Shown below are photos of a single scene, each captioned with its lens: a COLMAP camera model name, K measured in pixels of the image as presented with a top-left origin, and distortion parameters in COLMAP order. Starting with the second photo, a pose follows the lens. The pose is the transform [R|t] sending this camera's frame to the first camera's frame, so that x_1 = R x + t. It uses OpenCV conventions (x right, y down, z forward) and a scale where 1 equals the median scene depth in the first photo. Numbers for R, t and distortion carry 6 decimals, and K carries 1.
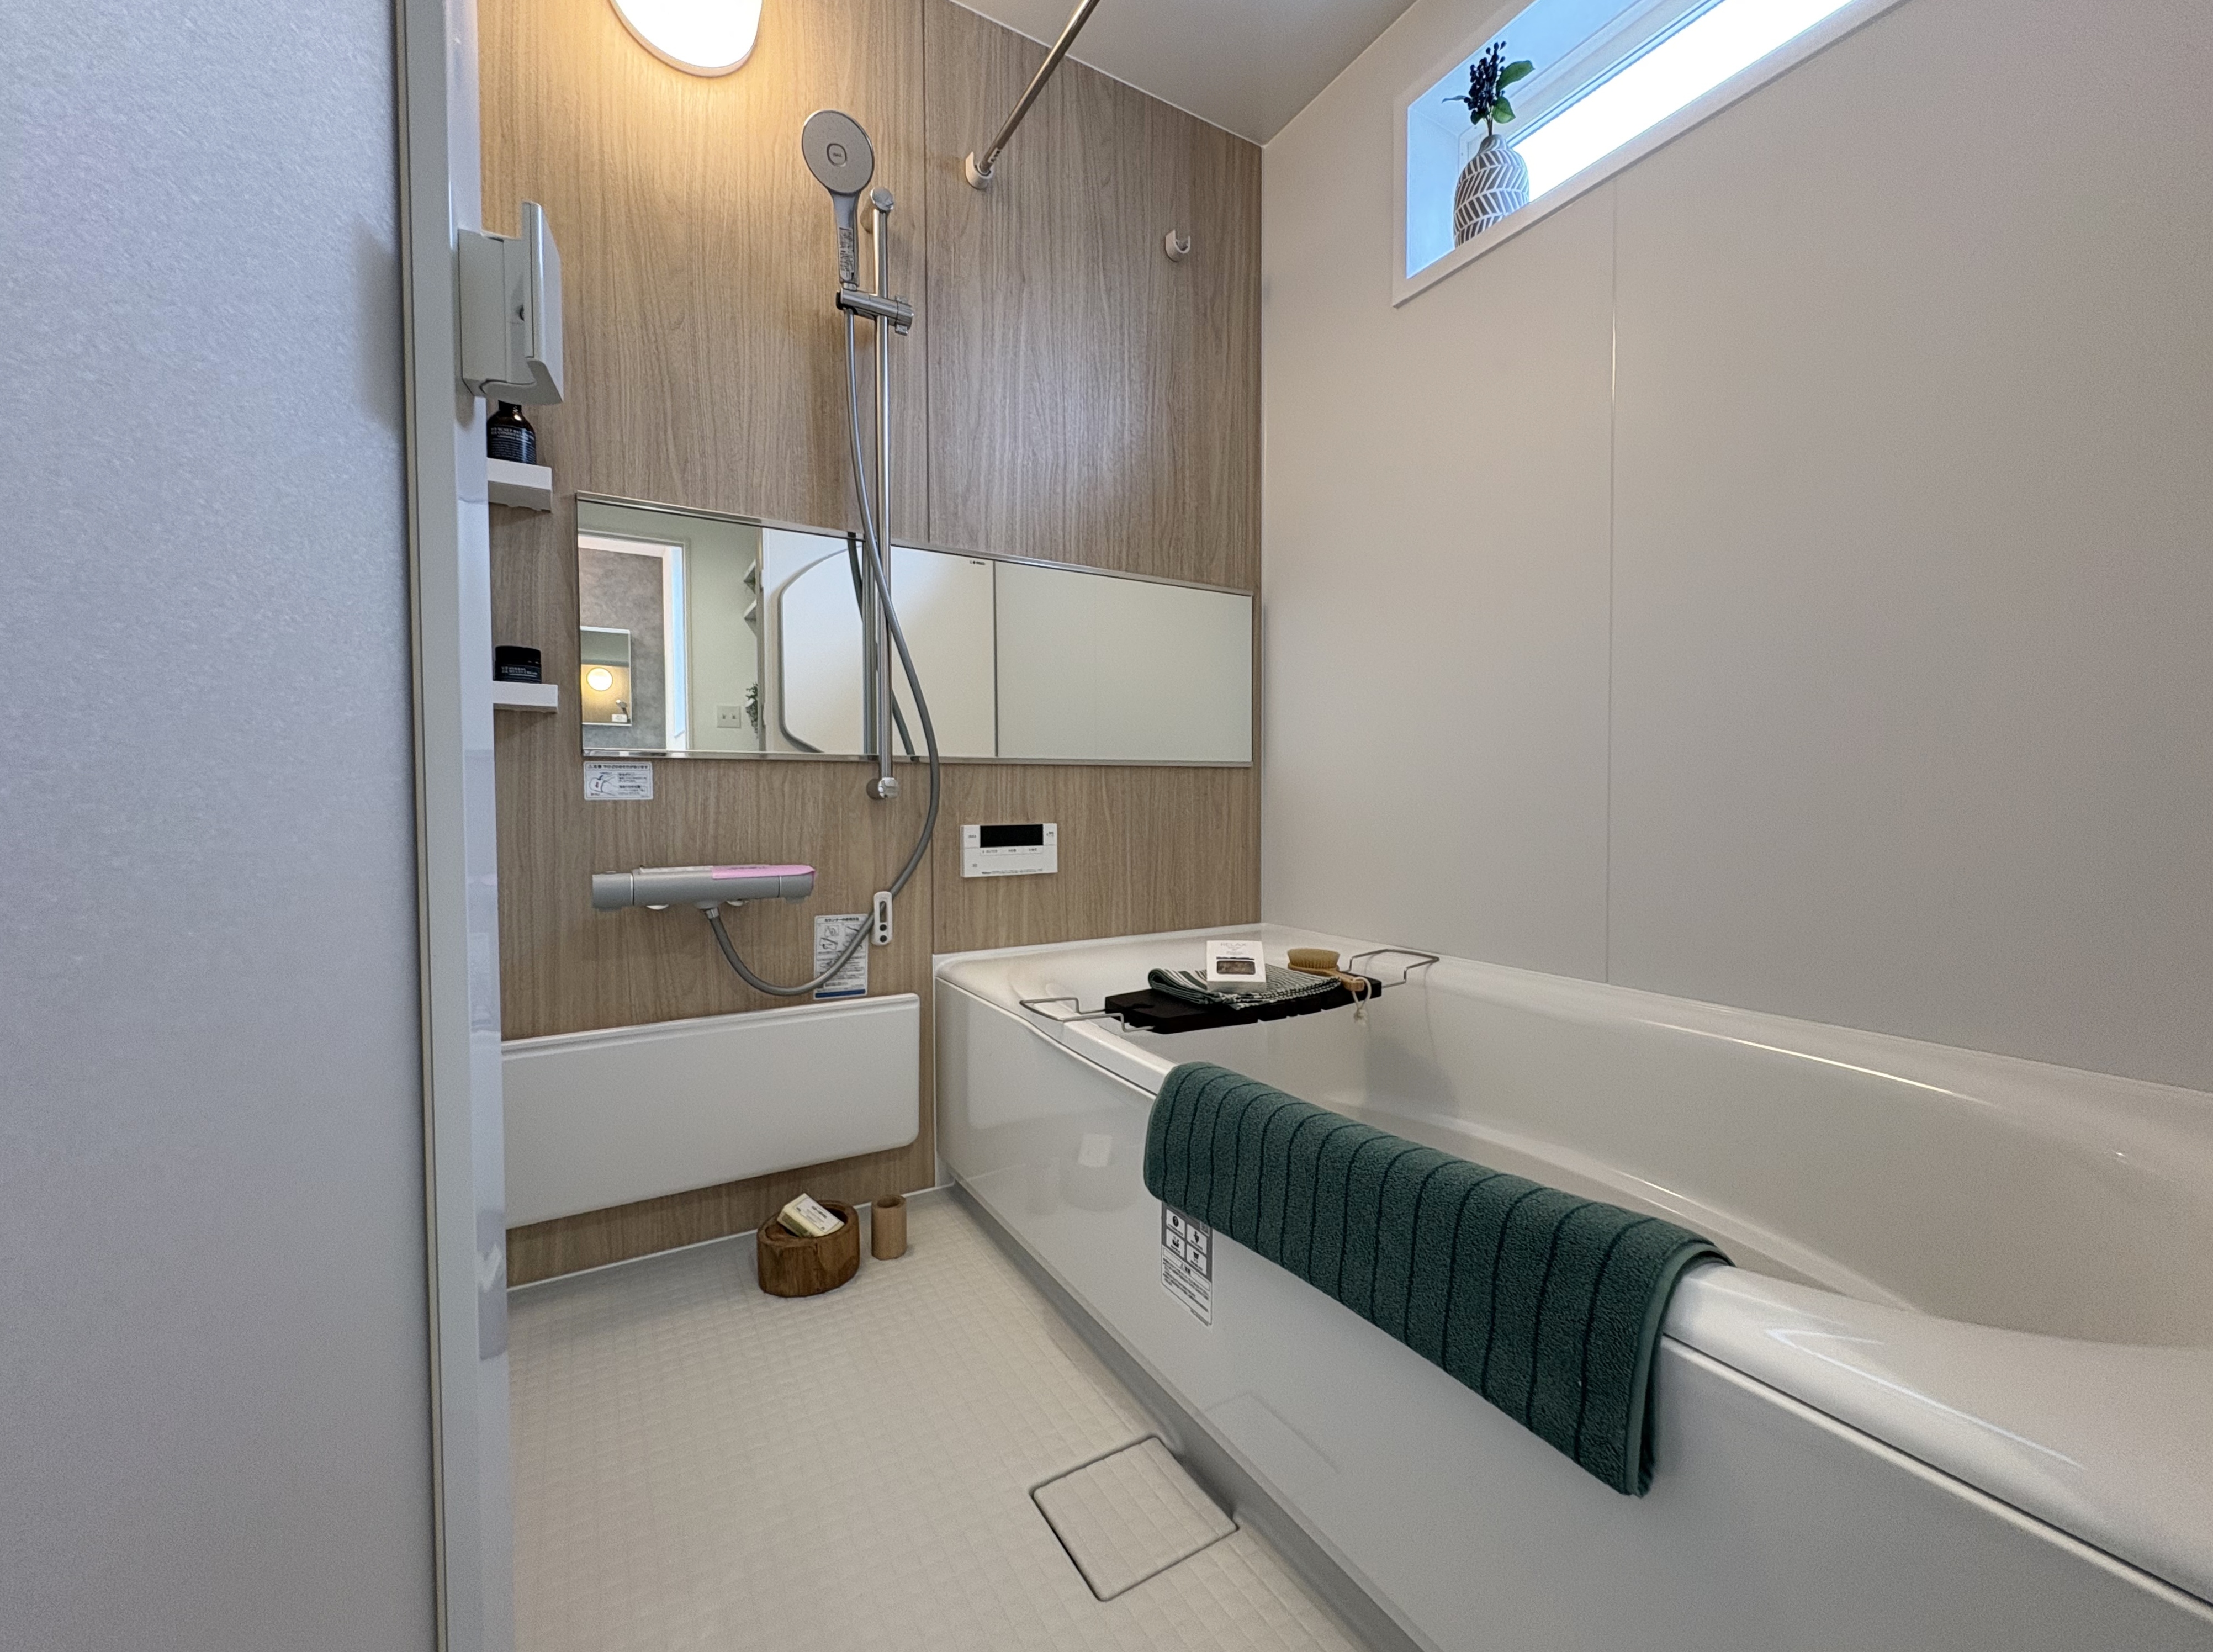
lens RADIAL K [[885.2, 0, 1101.6], [0, 885.2, 829.4], [0, 0, 1]] dist [-0.003427, -0.000169]
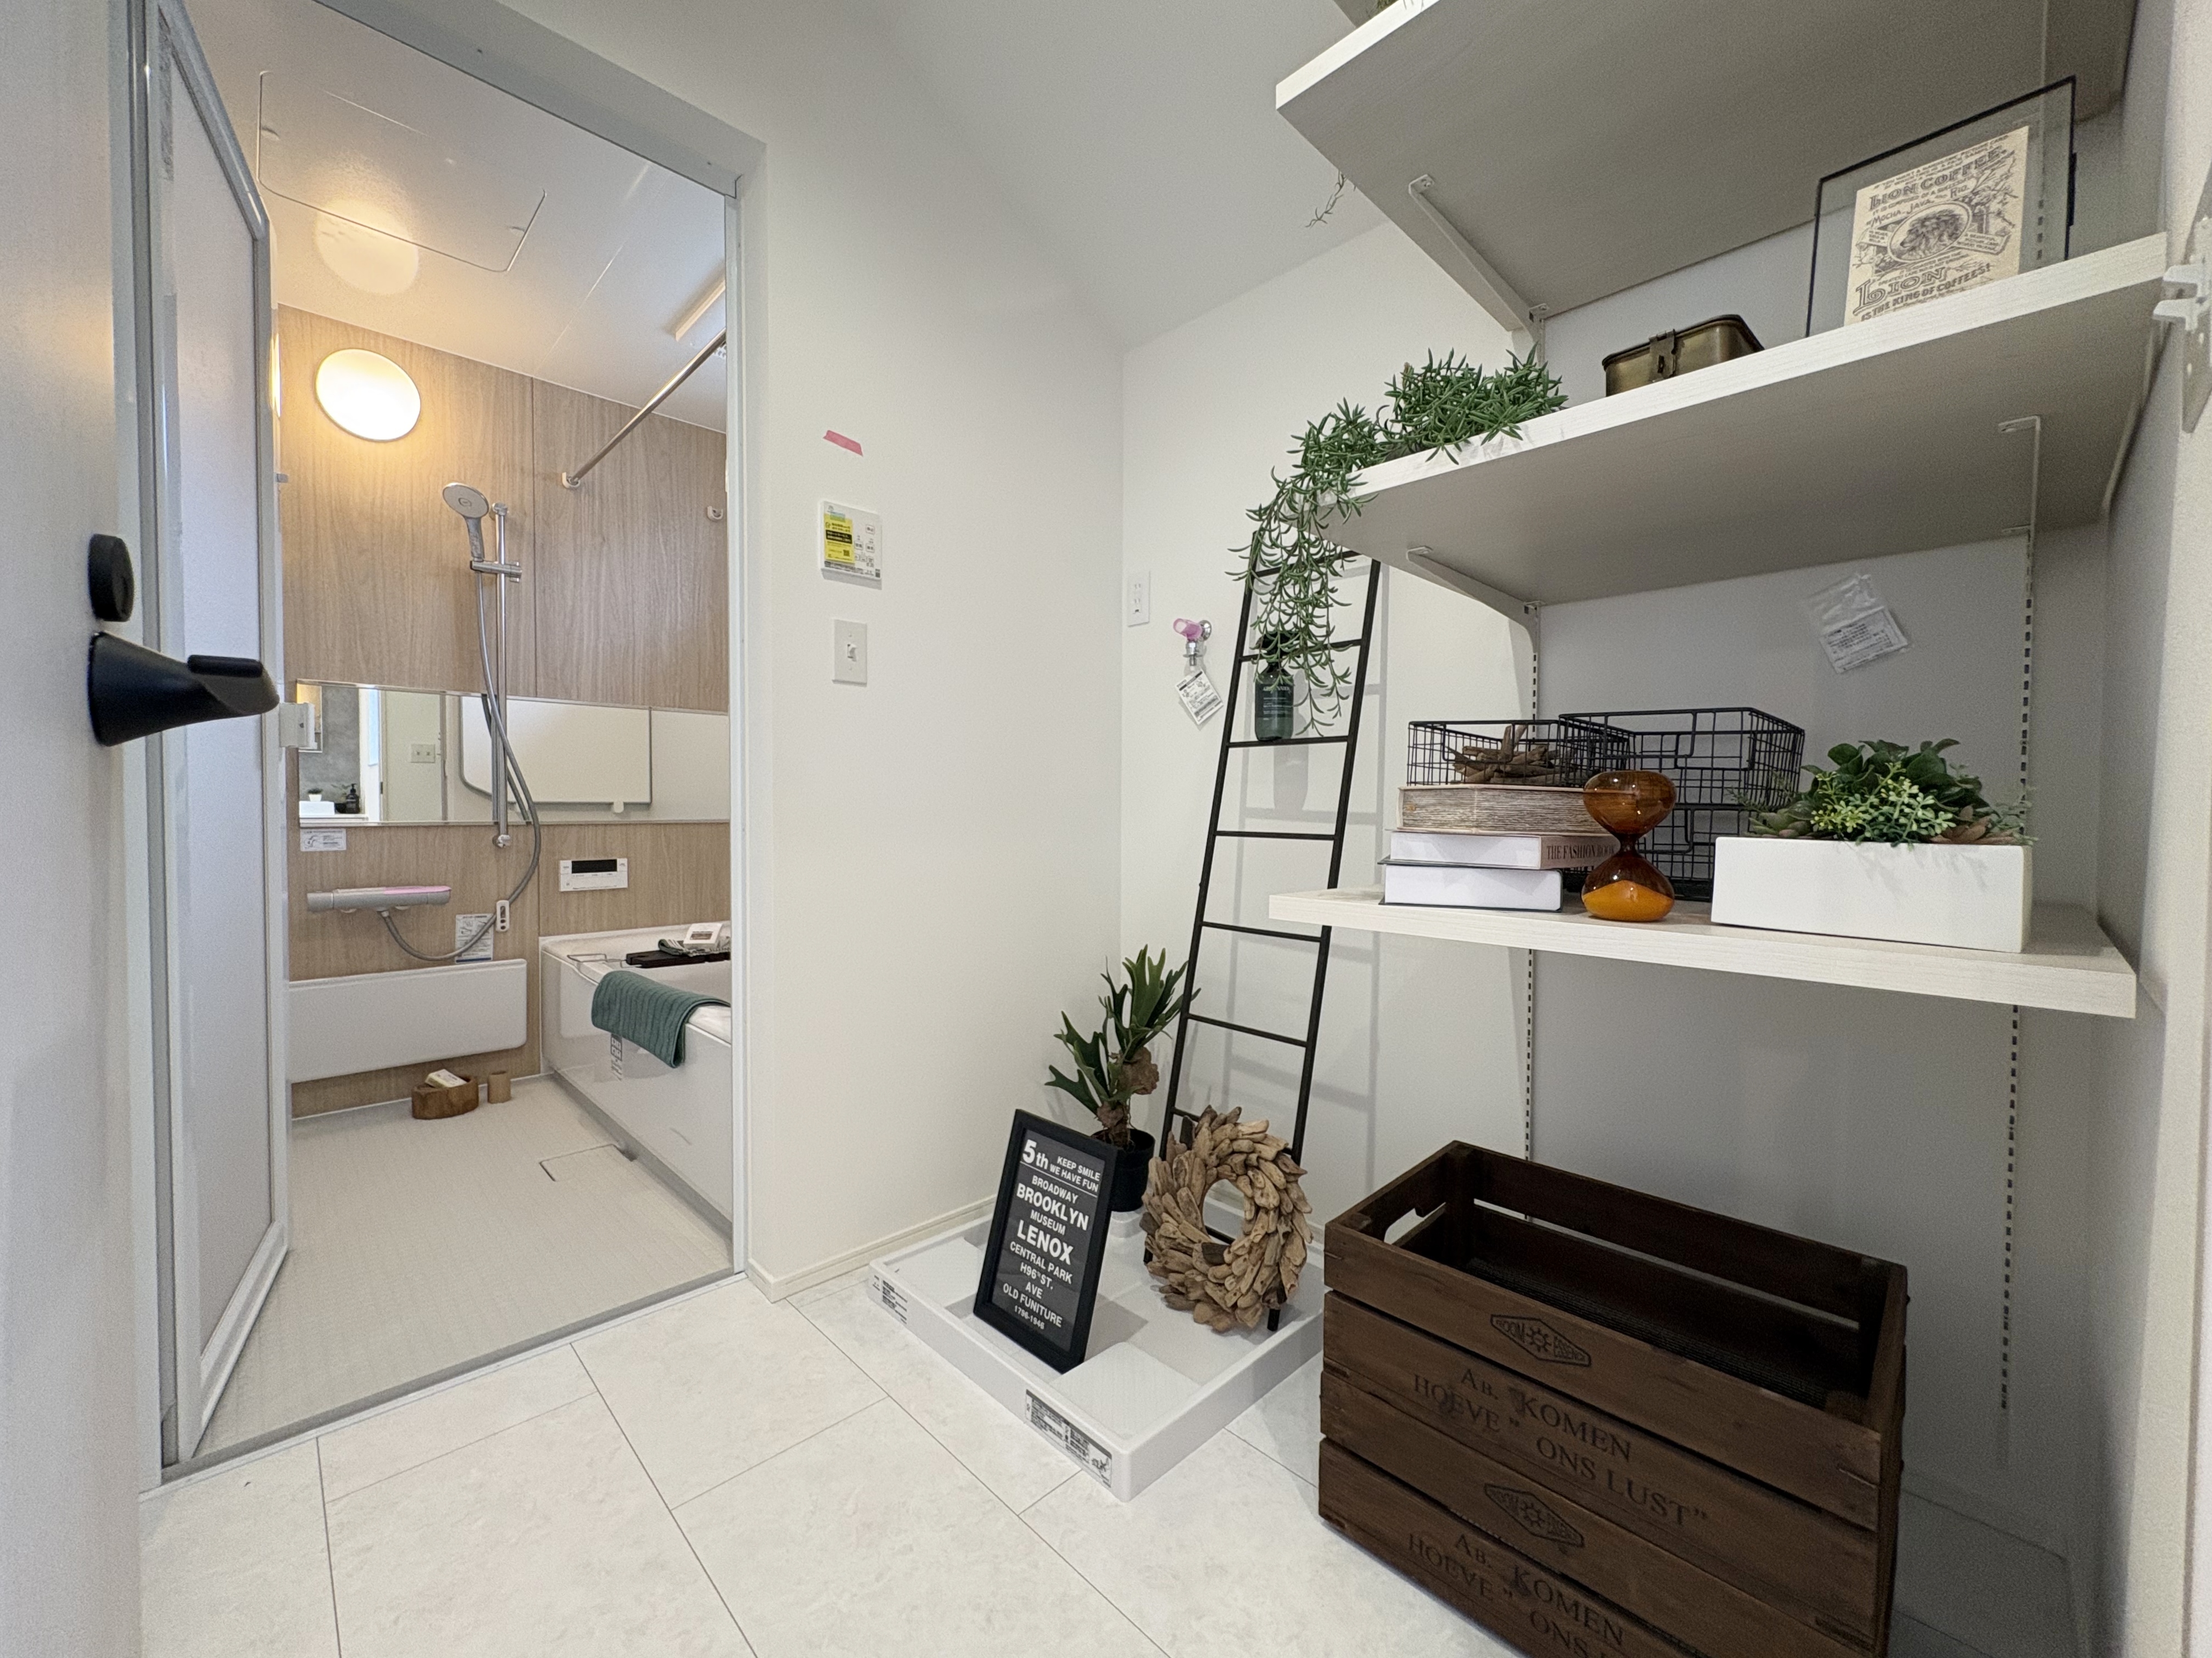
lens RADIAL K [[884.7, 0, 1112.4], [0, 884.7, 829.6], [0, 0, 1]] dist [-0.003427, -0.000169]
pose [[0.969669, 0.002493, 0.244411, 0.493793], [-0.000996, 0.999980, -0.006250, -0.059109], [-0.244422, 0.005817, 0.969652, -0.979465]]
